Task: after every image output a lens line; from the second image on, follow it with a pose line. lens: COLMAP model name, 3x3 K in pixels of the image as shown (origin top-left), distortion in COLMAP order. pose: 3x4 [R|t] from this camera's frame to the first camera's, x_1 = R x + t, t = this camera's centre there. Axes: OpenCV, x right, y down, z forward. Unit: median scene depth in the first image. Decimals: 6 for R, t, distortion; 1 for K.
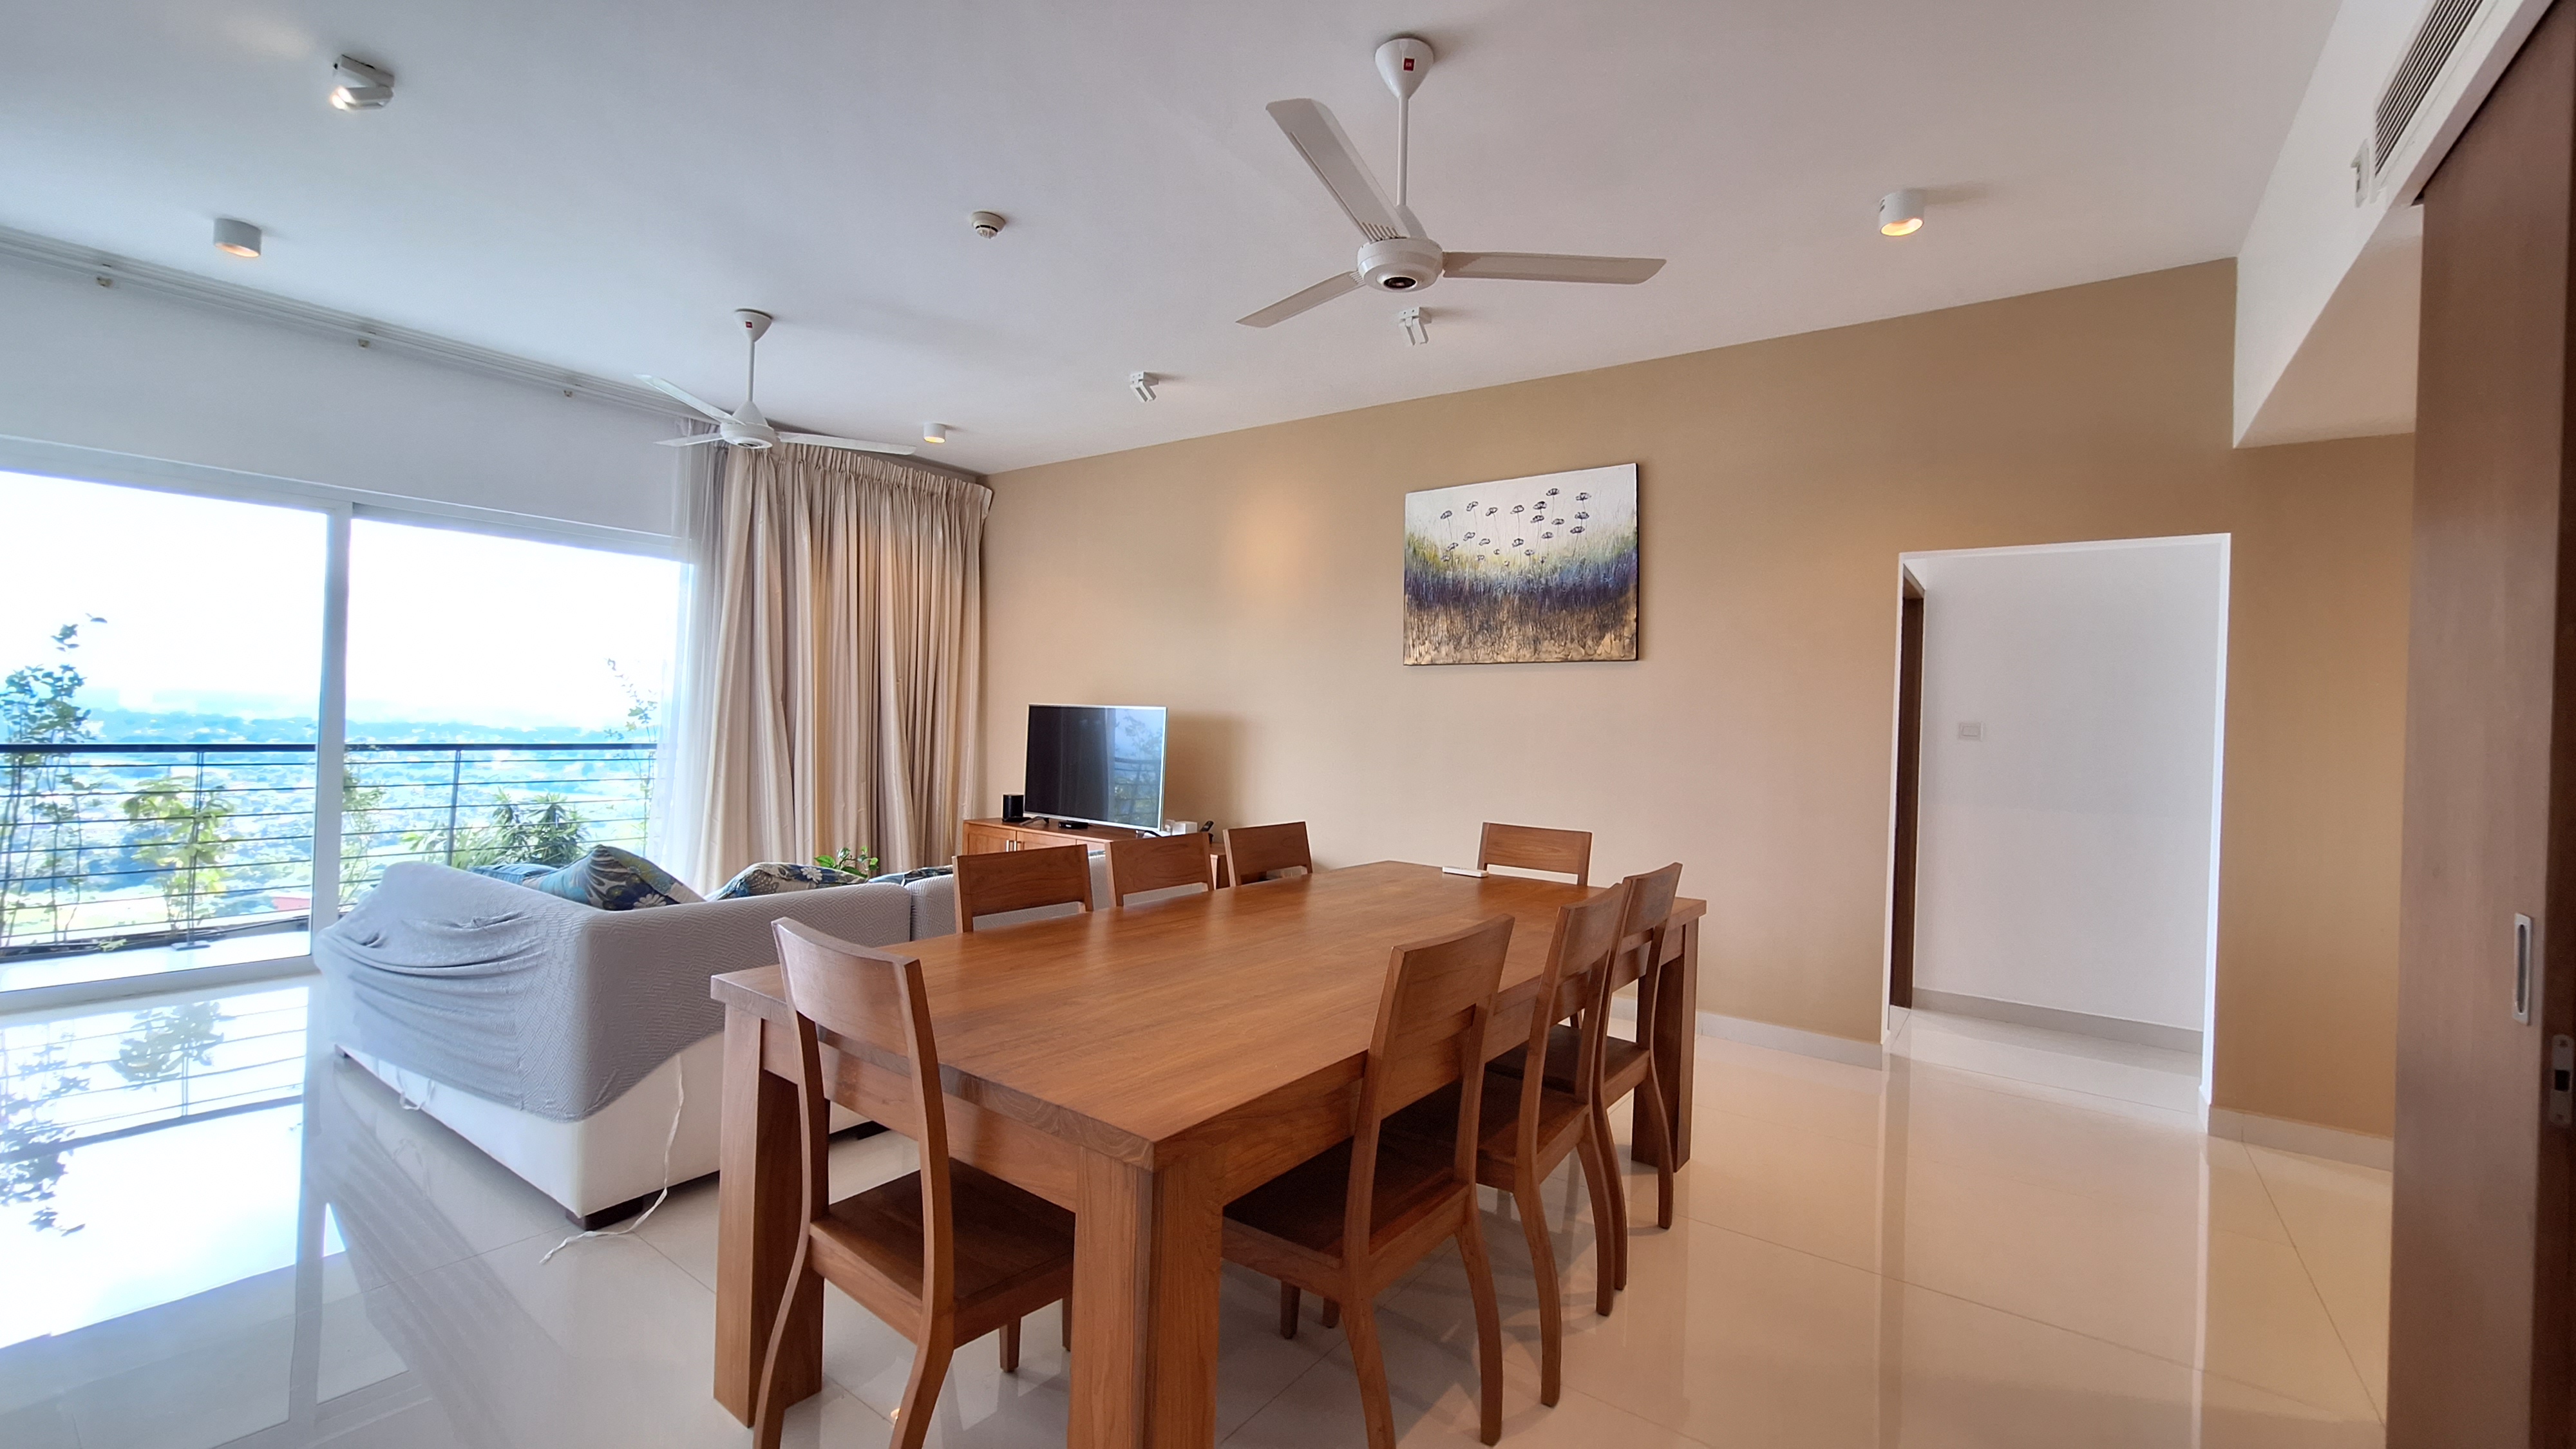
lens RADIAL K [[1051.6, 0, 1307.3], [0, 1051.6, 715.3], [0, 0, 1]] dist [-0.002924, -0.000277]
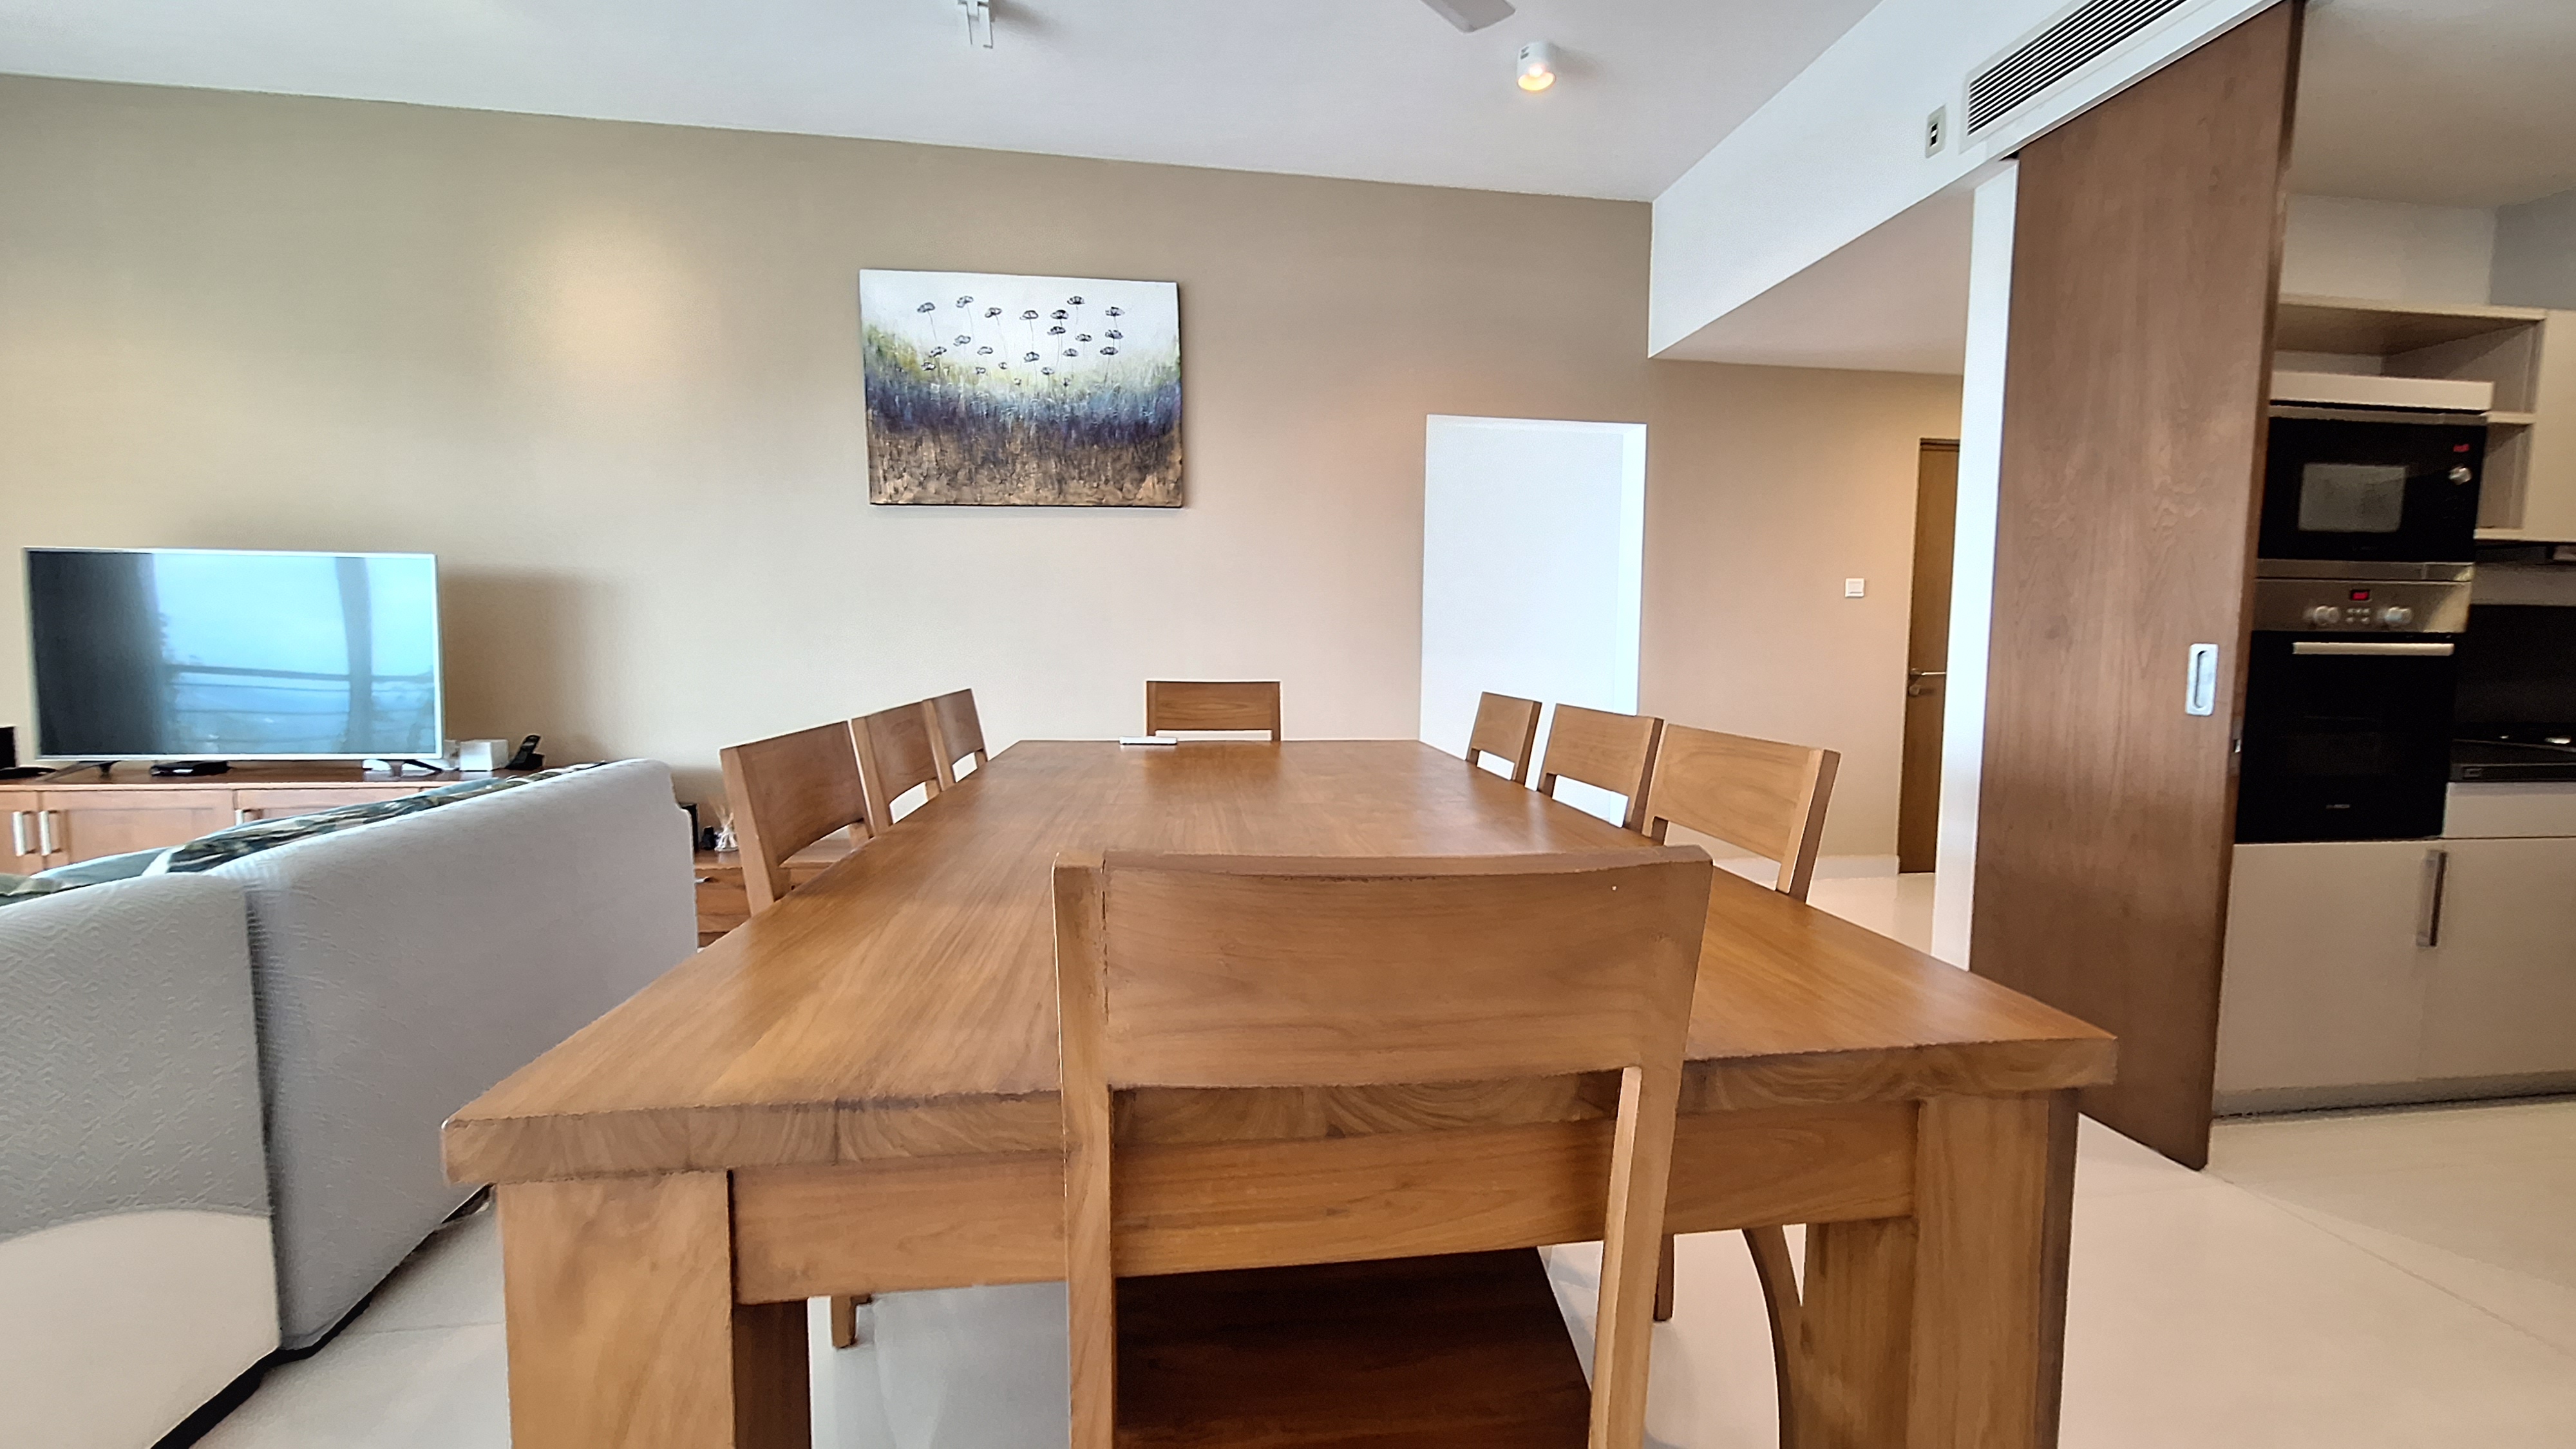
lens RADIAL K [[1051.6, 0, 1293.2], [0, 1051.6, 738.8], [0, 0, 1]] dist [-0.002924, -0.000277]
pose [[0.711253, -0.090803, 0.697046, -0.257425], [0.013159, 0.993168, 0.115951, 0.040220], [-0.702812, -0.073298, 0.707589, 0.252842]]
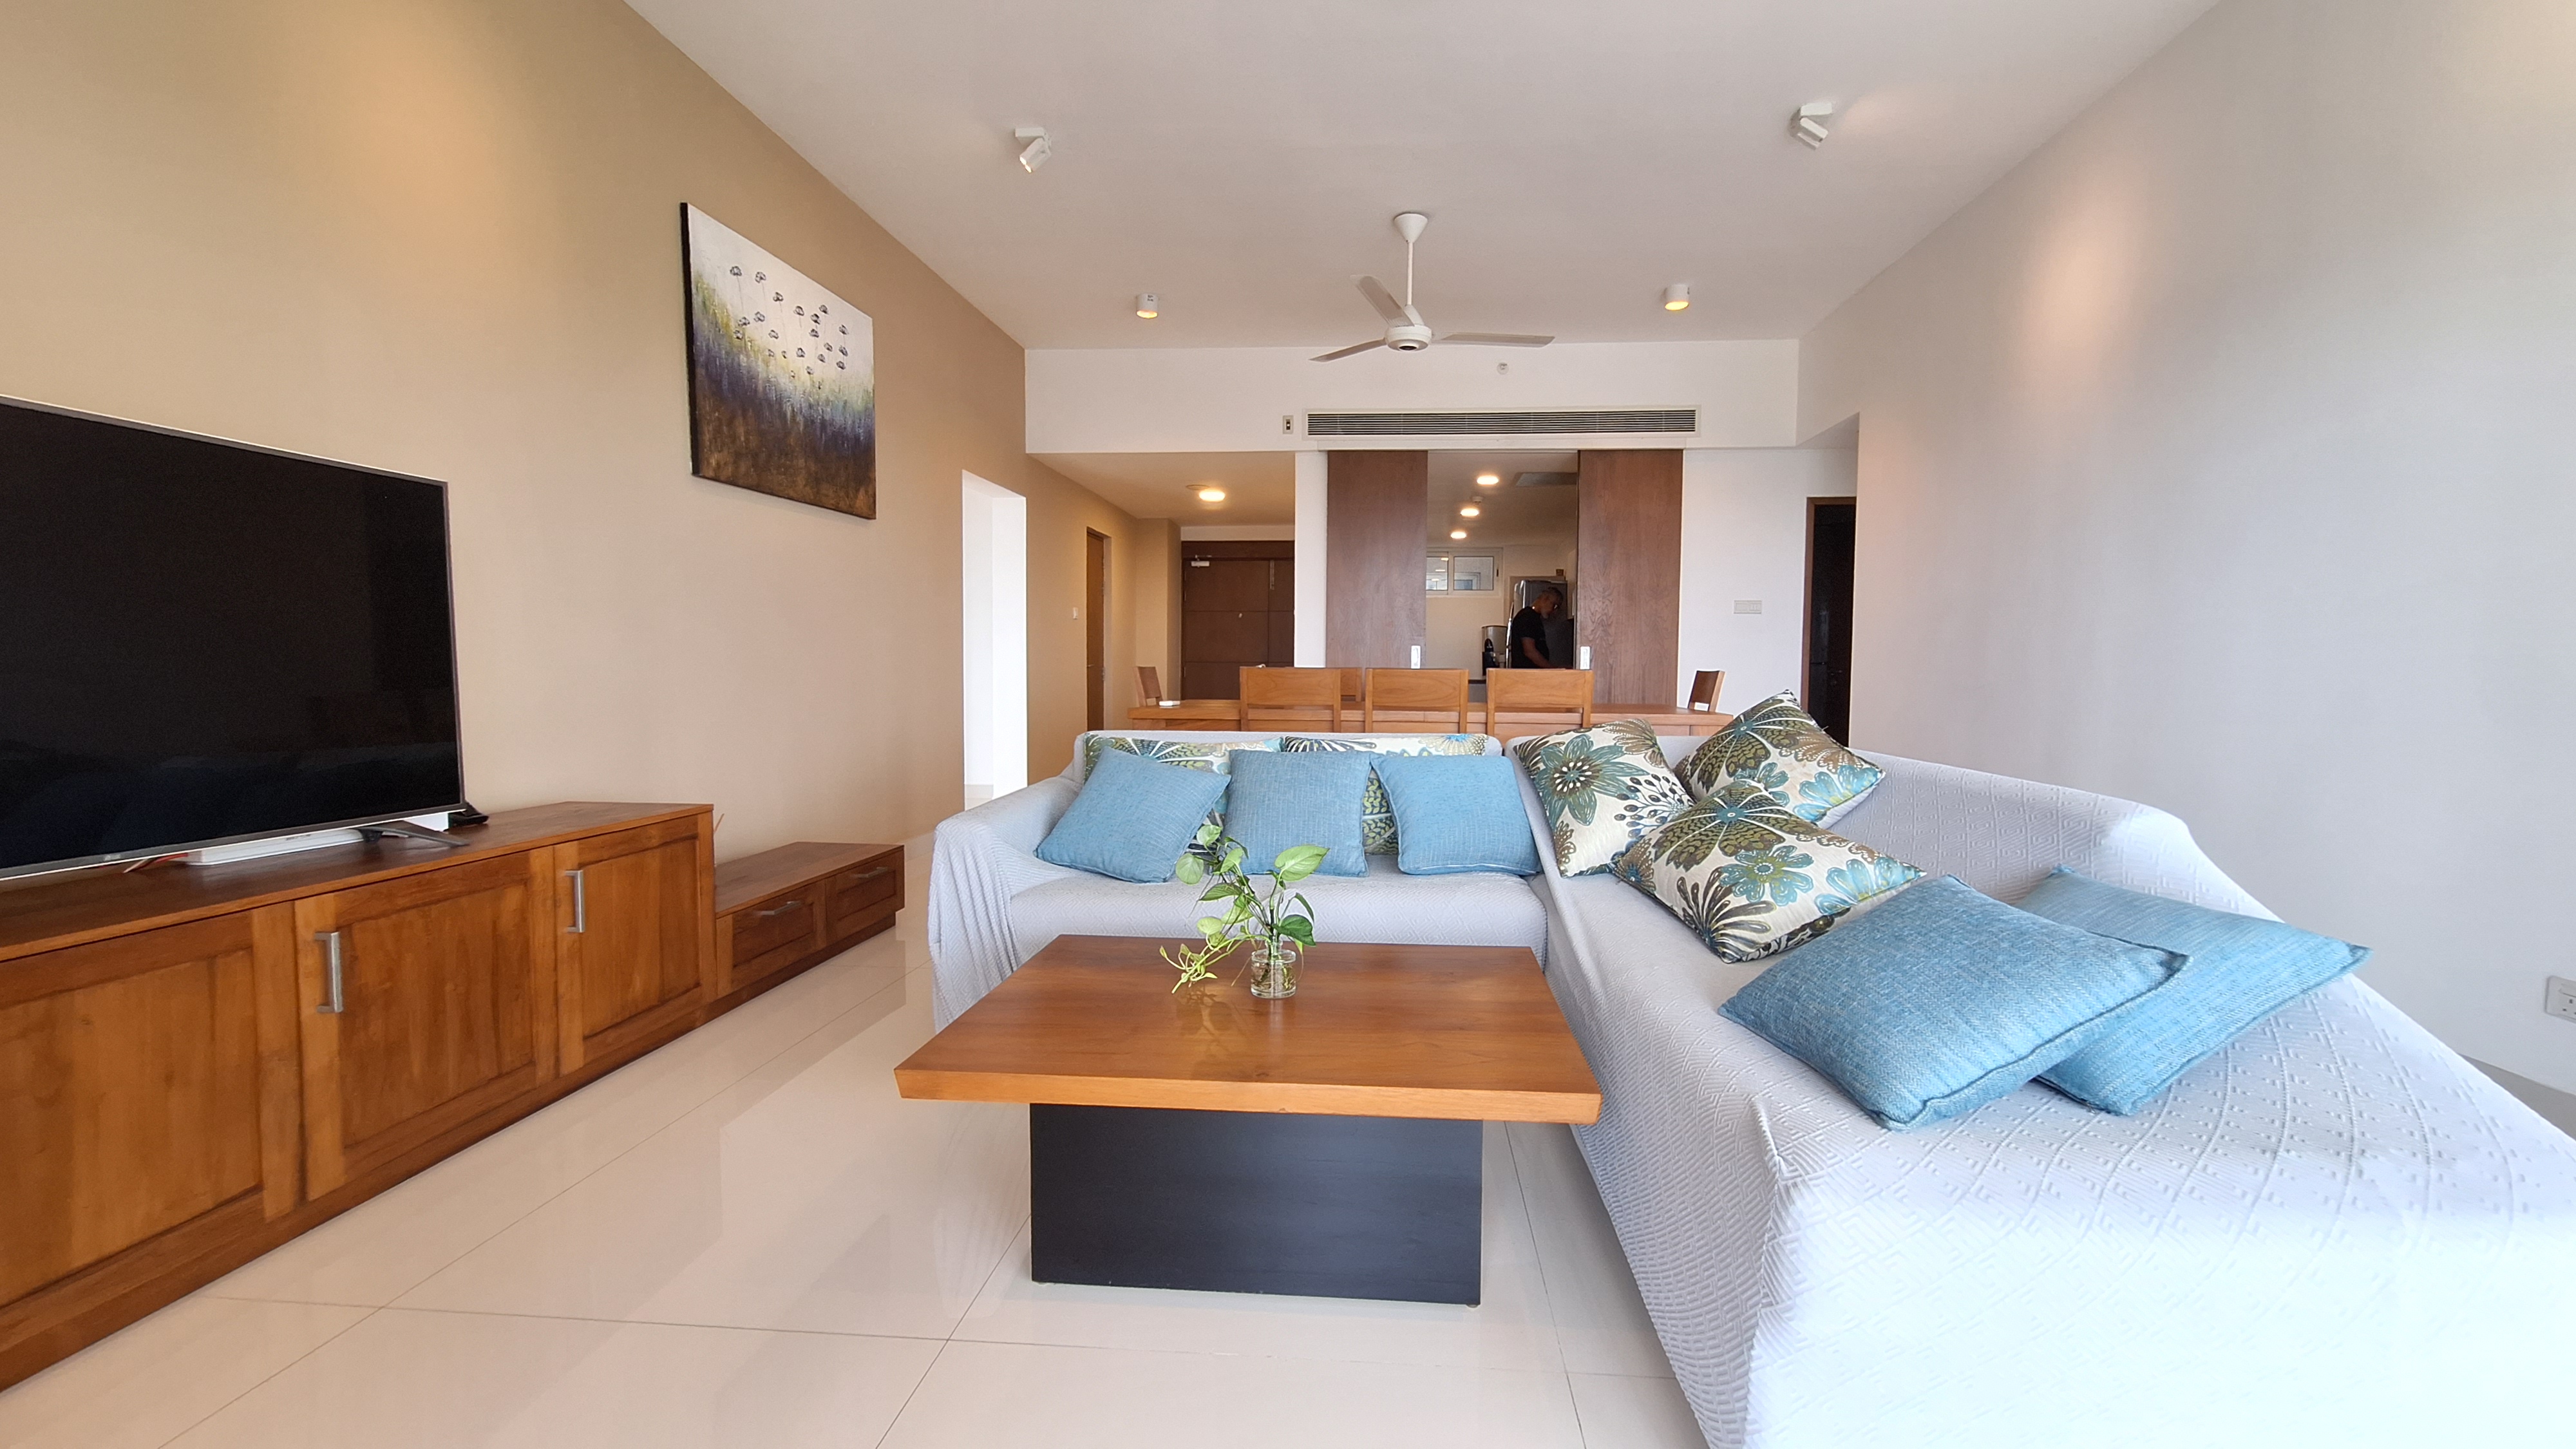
lens RADIAL K [[1051.6, 0, 1303.1], [0, 1051.6, 732.5], [0, 0, 1]] dist [-0.002924, -0.000277]
pose [[-0.534185, -0.093373, 0.840195, -0.733046], [-0.026674, 0.995248, 0.093646, 0.043848], [-0.844946, 0.027613, -0.534138, 1.123505]]
